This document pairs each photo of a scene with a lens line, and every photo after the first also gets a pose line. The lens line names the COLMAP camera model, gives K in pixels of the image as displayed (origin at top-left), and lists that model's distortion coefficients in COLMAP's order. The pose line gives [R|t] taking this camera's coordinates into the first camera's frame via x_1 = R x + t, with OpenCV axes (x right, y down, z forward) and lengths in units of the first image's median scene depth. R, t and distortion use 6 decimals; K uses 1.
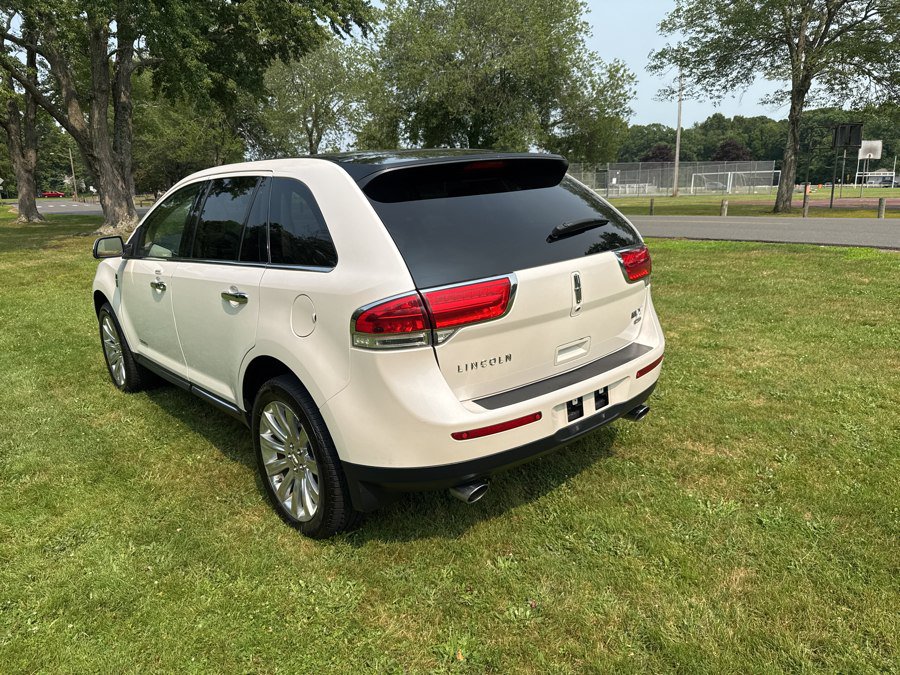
lens RADIAL K [[641.4, 0, 445.7], [0, 641.4, 336.6], [0, 0, 1]] dist [0.012846, -0.022981]
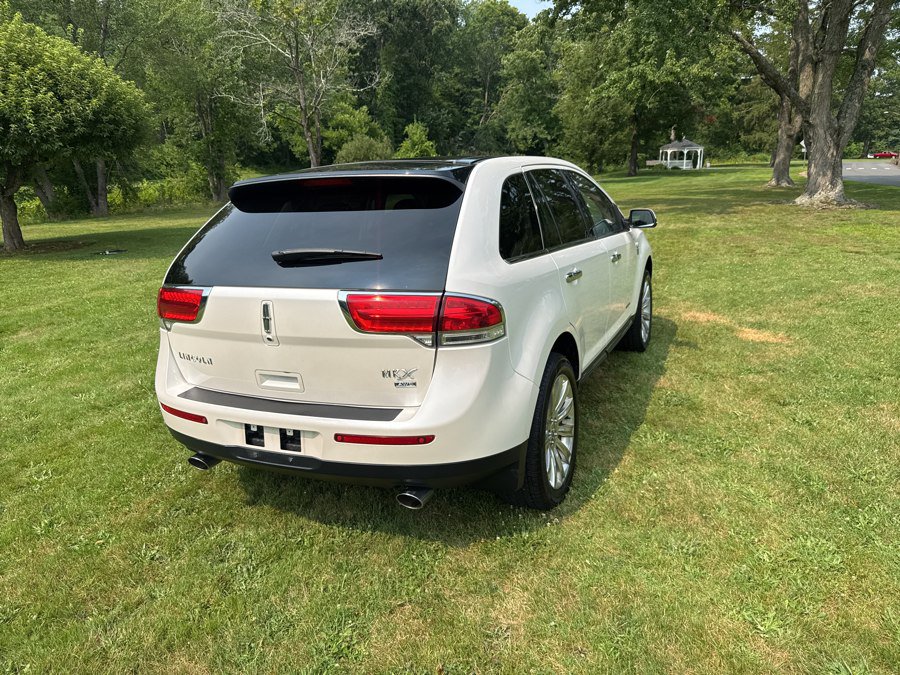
lens RADIAL K [[641.4, 0, 444.4], [0, 641.4, 336.2], [0, 0, 1]] dist [0.012846, -0.022981]
pose [[0.423164, 0.246217, -0.871957, 0.684173], [-0.195005, 0.964565, 0.177729, -0.159417], [0.884819, 0.094828, 0.456183, 0.466754]]
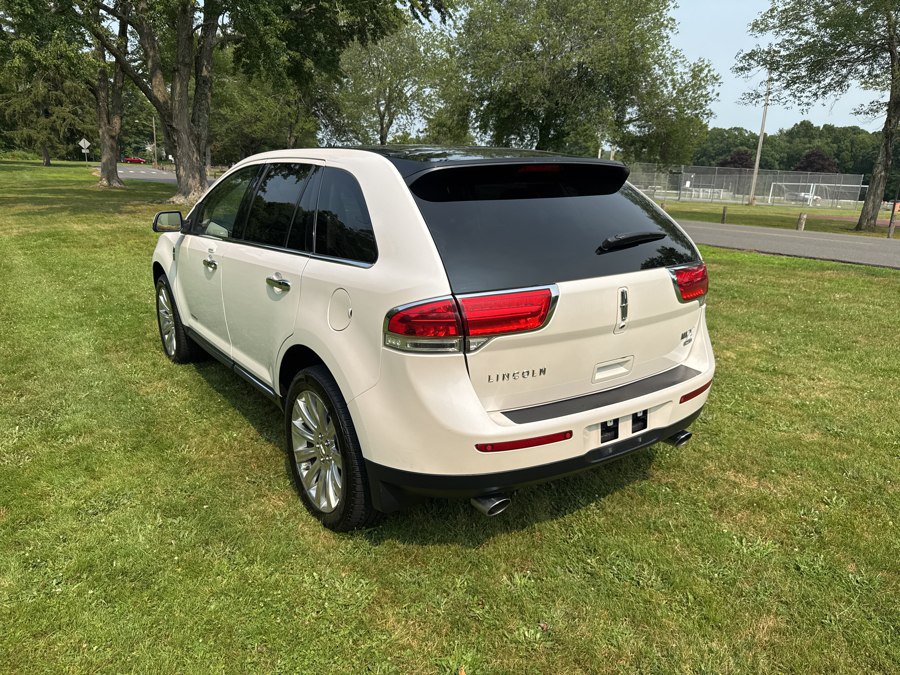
lens RADIAL K [[641.4, 0, 443.1], [0, 641.4, 339.2], [0, 0, 1]] dist [0.012846, -0.022981]
pose [[0.992330, 0.088924, -0.085868, 0.014996], [-0.087220, 0.995914, 0.023405, -0.013769], [0.087598, -0.015736, 0.996032, 0.013751]]
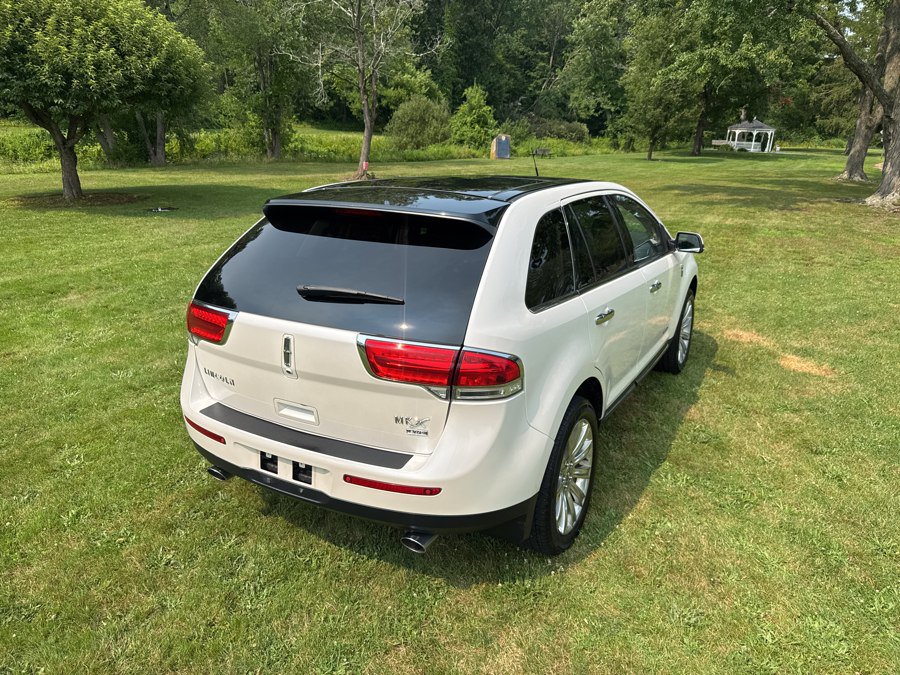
lens RADIAL K [[641.4, 0, 443.9], [0, 641.4, 339.8], [0, 0, 1]] dist [0.012846, -0.022981]
pose [[0.342169, 0.329757, -0.879875, 0.666213], [-0.258561, 0.933291, 0.249226, -0.231638], [0.903364, 0.142223, 0.404606, 0.478446]]
